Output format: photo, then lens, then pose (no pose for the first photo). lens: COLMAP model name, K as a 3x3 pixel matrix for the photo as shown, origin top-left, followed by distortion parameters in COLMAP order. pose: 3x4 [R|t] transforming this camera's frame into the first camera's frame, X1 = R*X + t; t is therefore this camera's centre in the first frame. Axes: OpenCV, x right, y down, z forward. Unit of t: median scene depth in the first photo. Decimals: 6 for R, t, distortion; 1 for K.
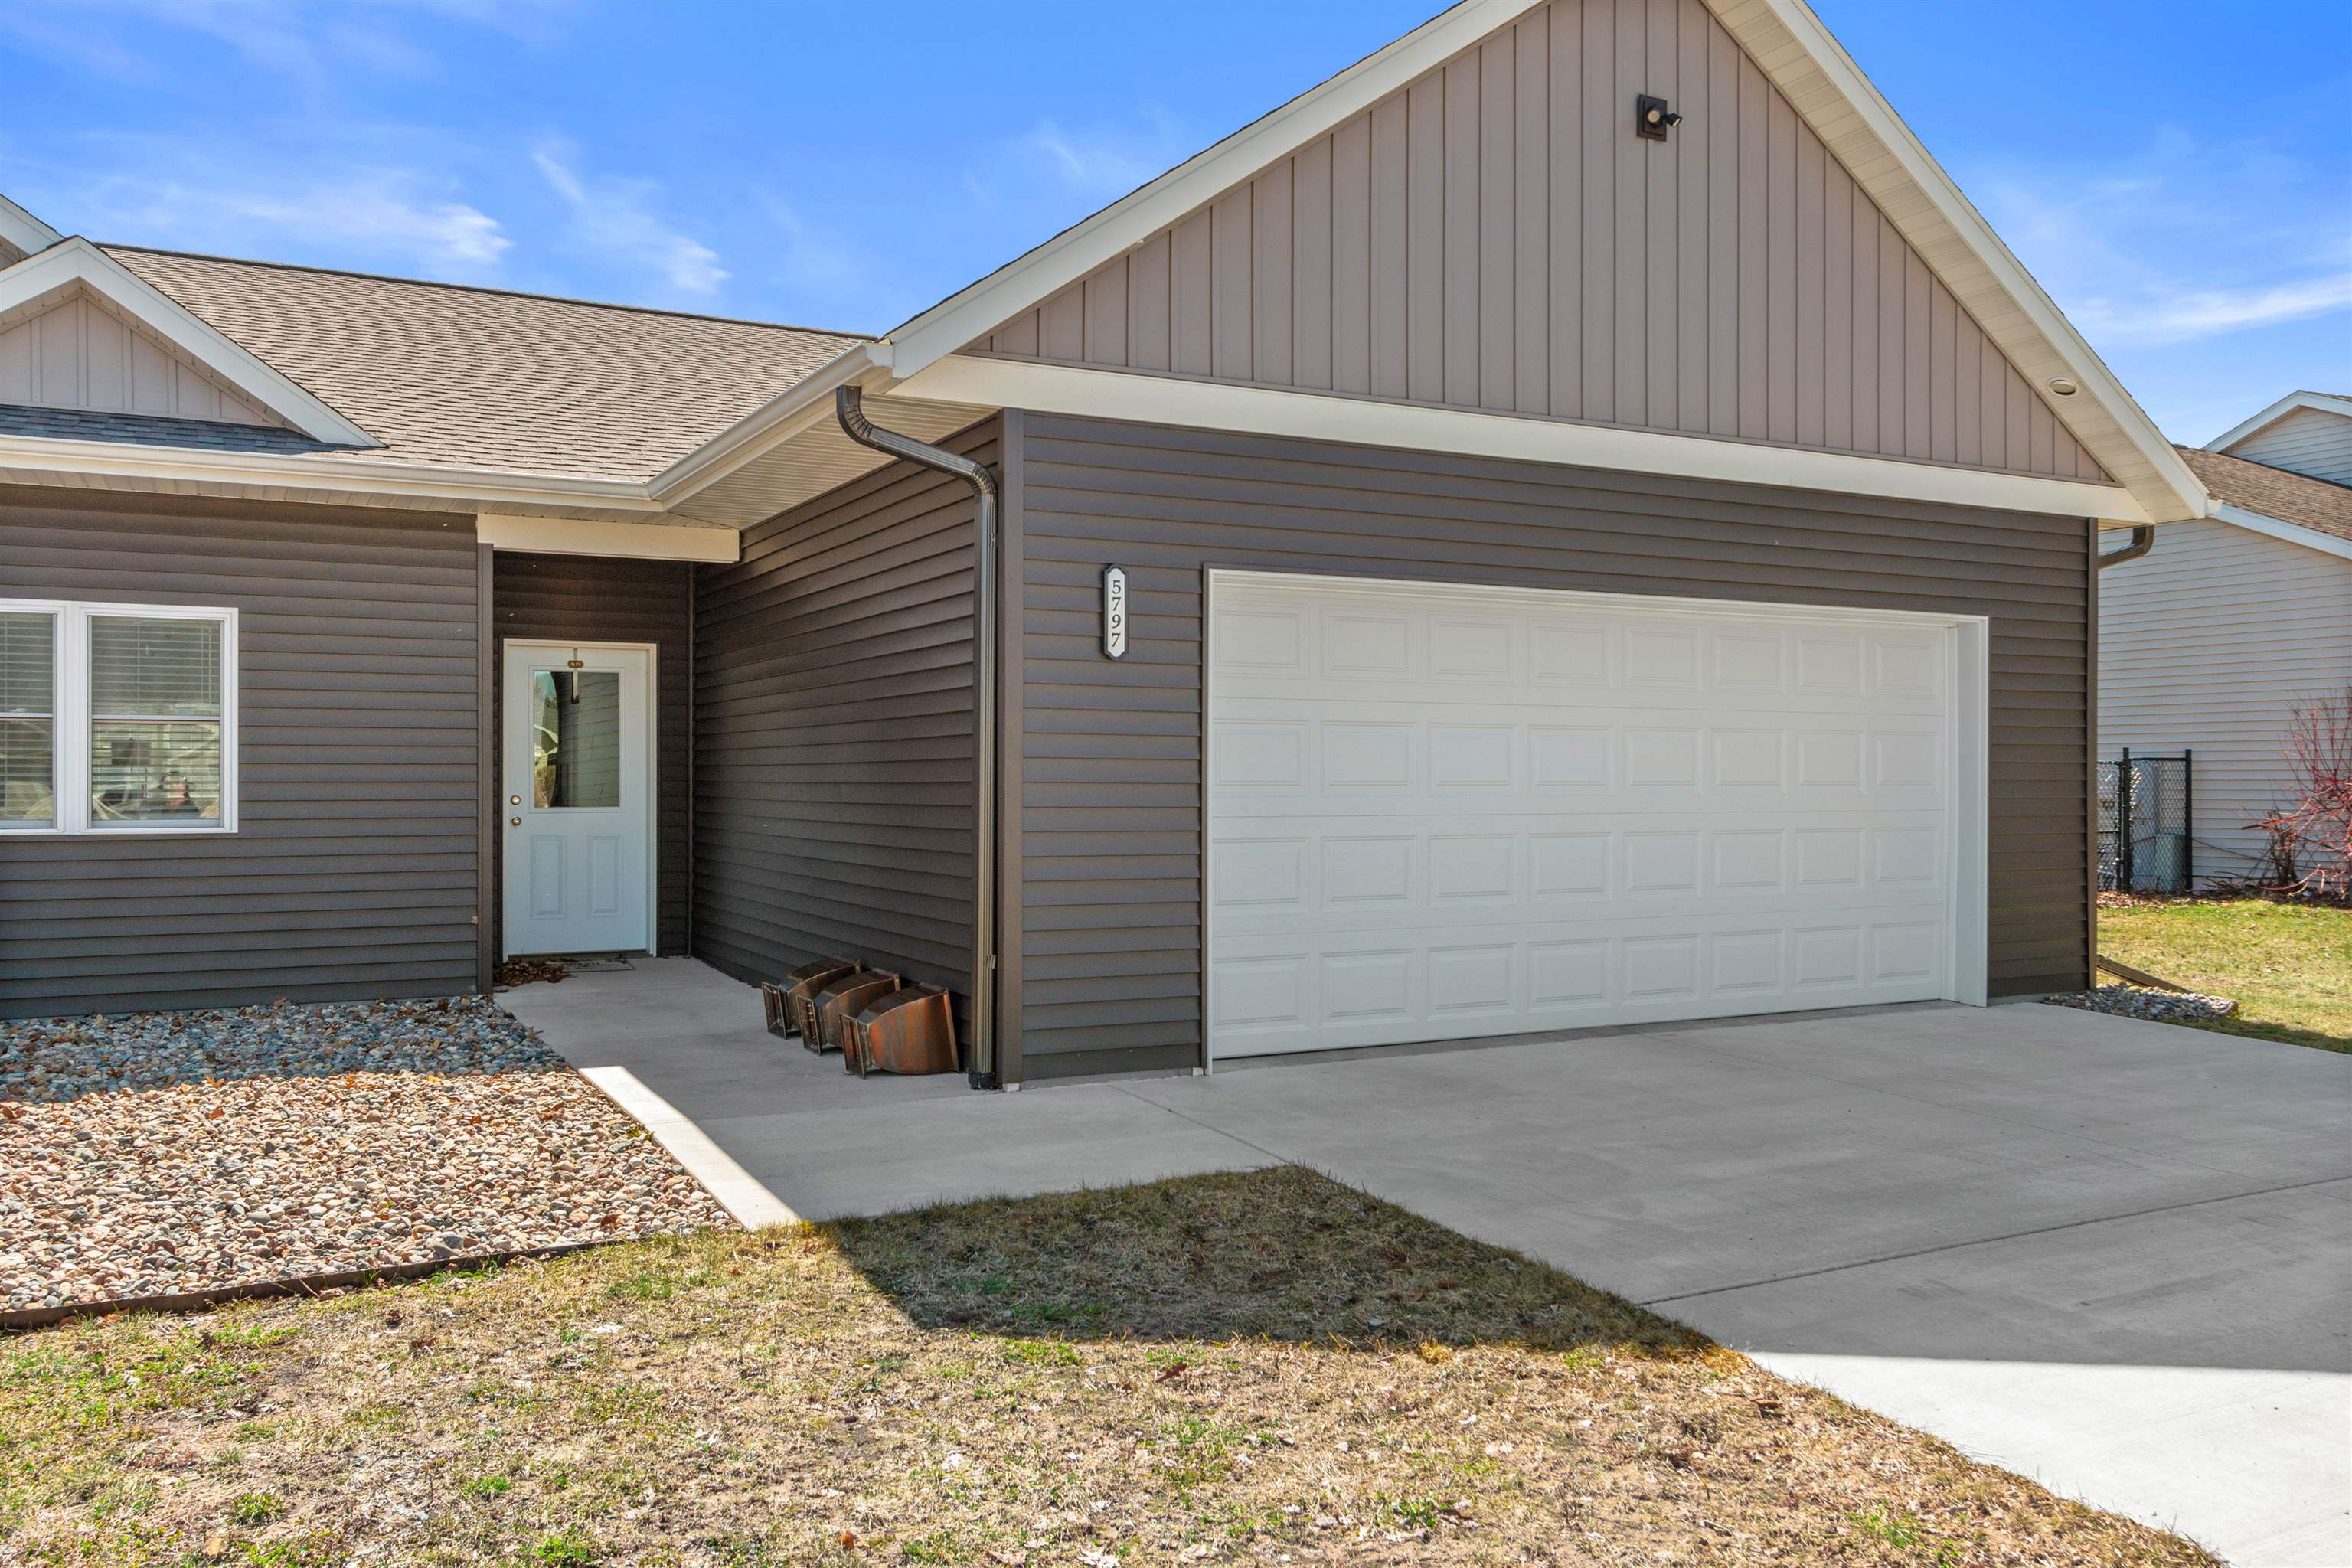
lens RADIAL K [[1832.0, 0, 1180.9], [0, 1832.0, 766.7], [0, 0, 1]] dist [0.006846, 0.002337]
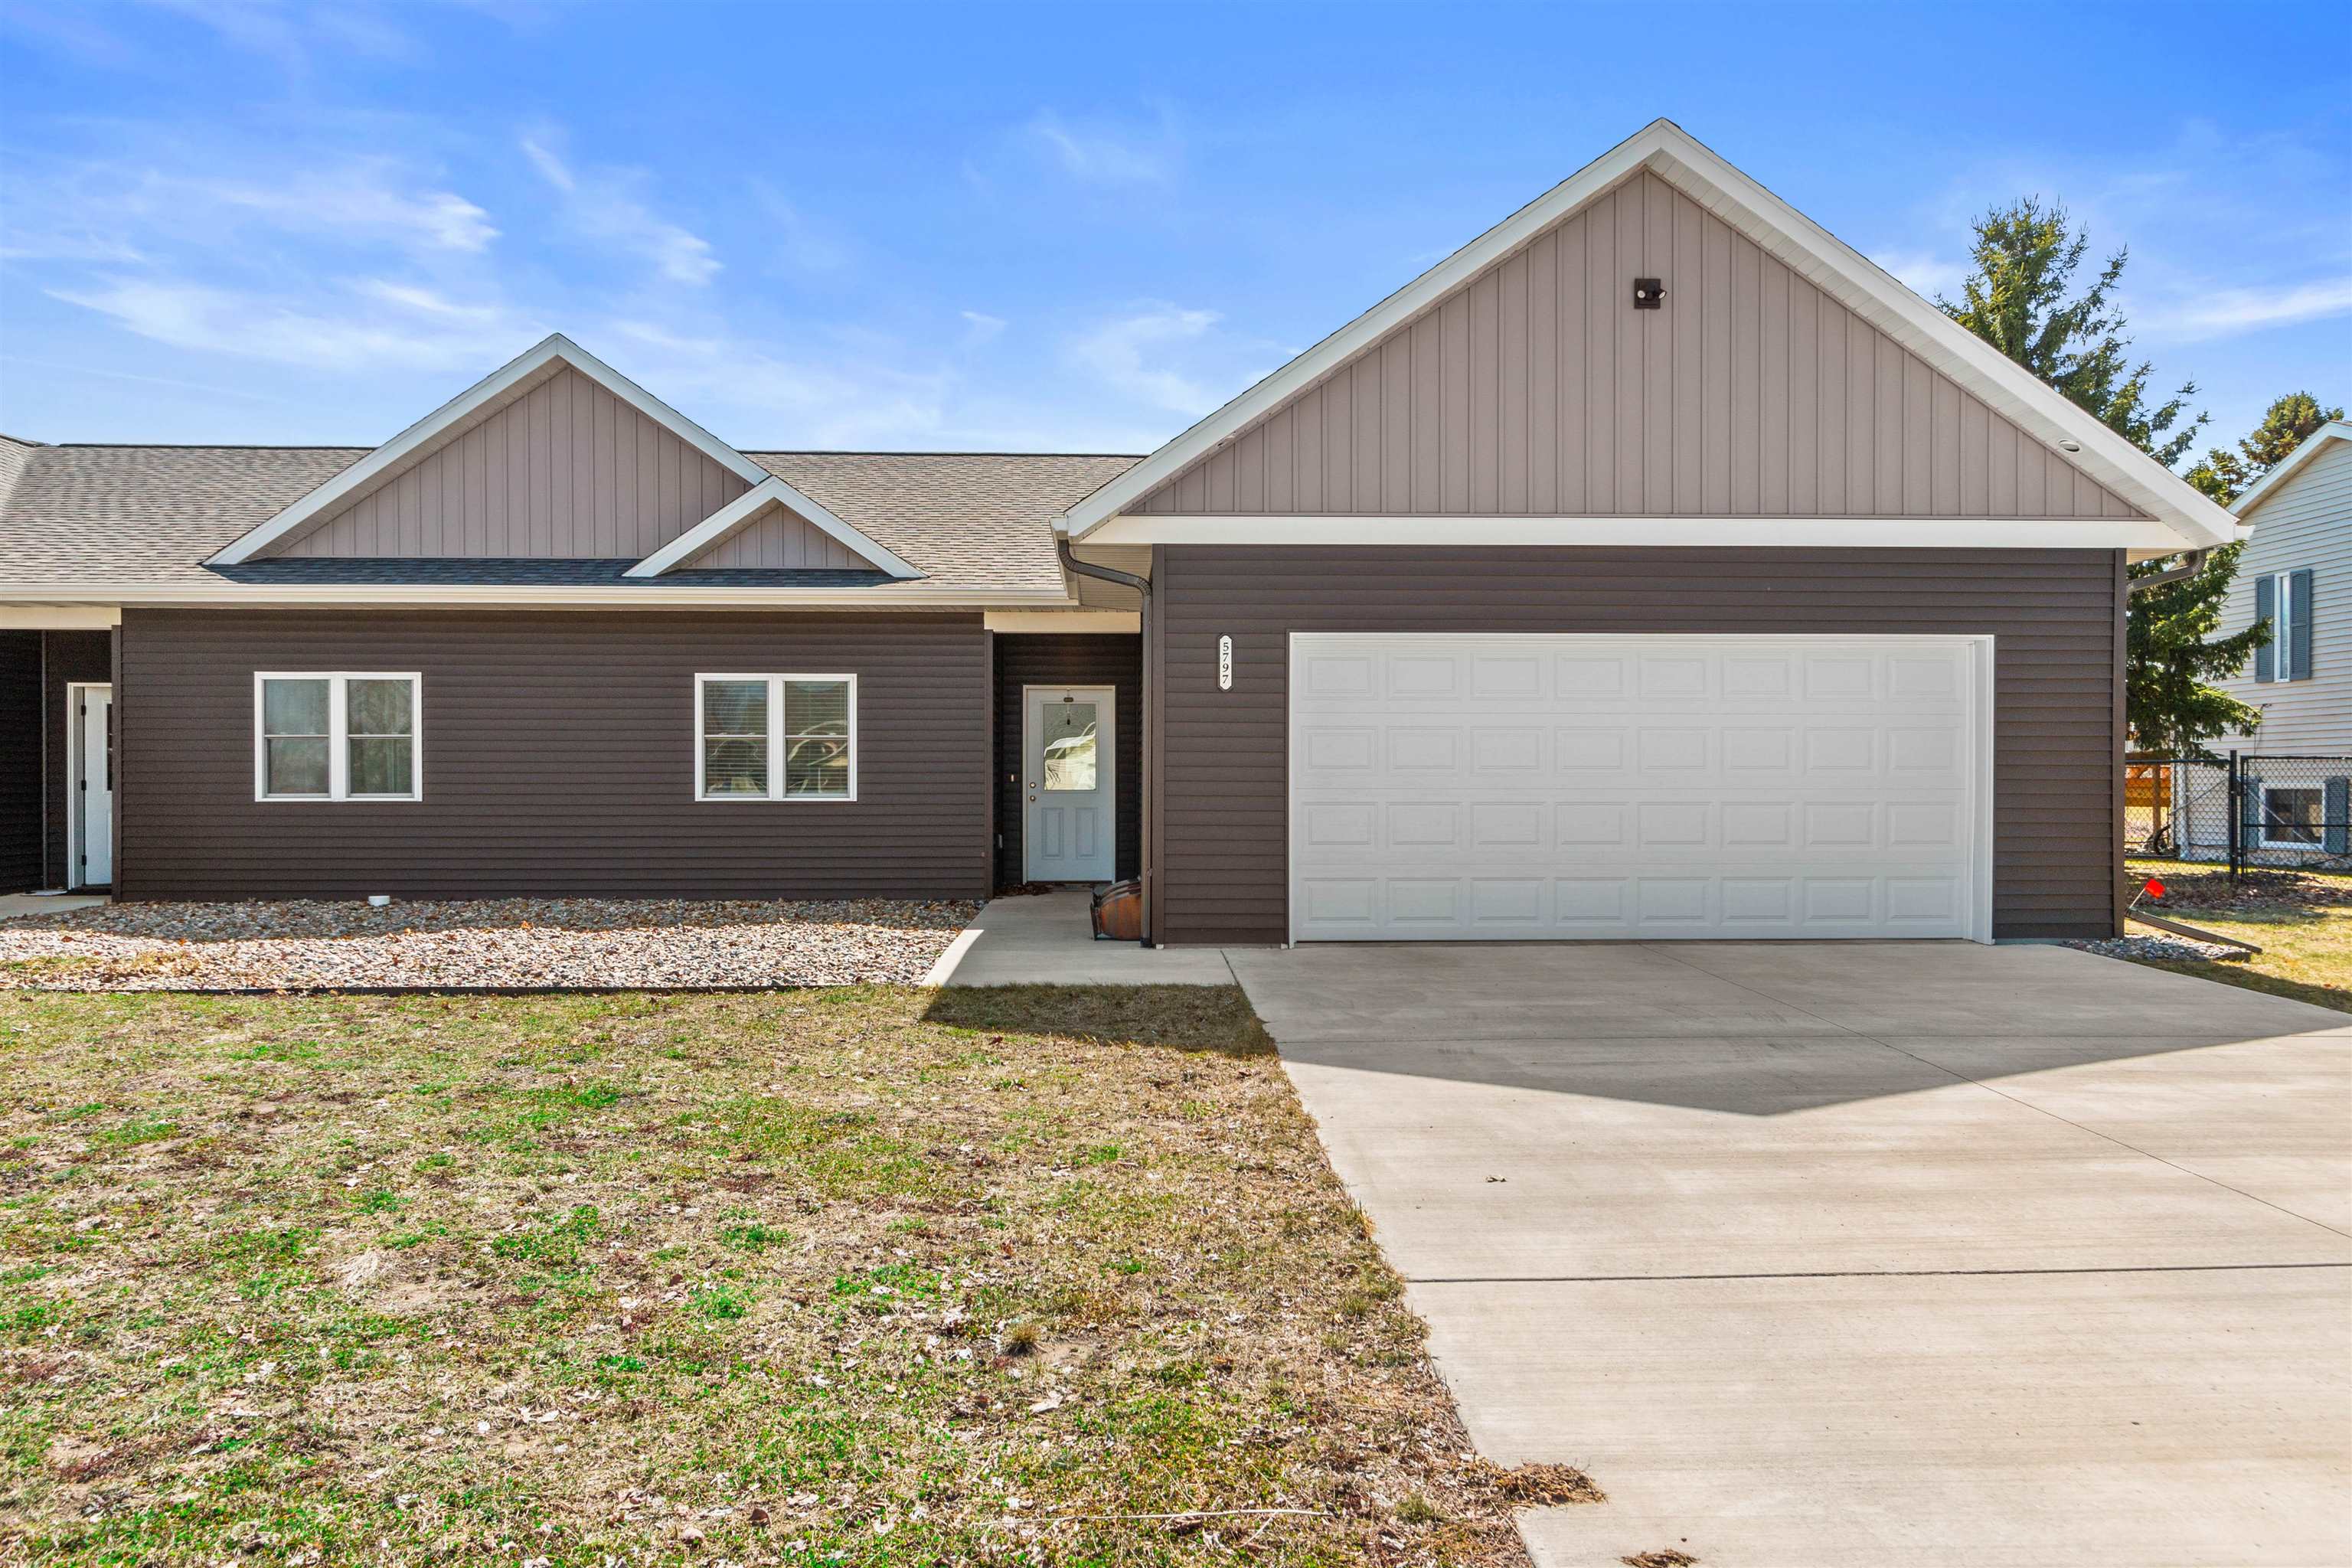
lens RADIAL K [[1554.3, 0, 1173.6], [0, 1554.3, 776.6], [0, 0, 1]] dist [0.002072, 0.001902]
pose [[0.899233, -0.003586, -0.437455, 0.415622], [0.002868, 0.999993, -0.002302, 0.016824], [0.437461, 0.000815, 0.899237, -0.212450]]
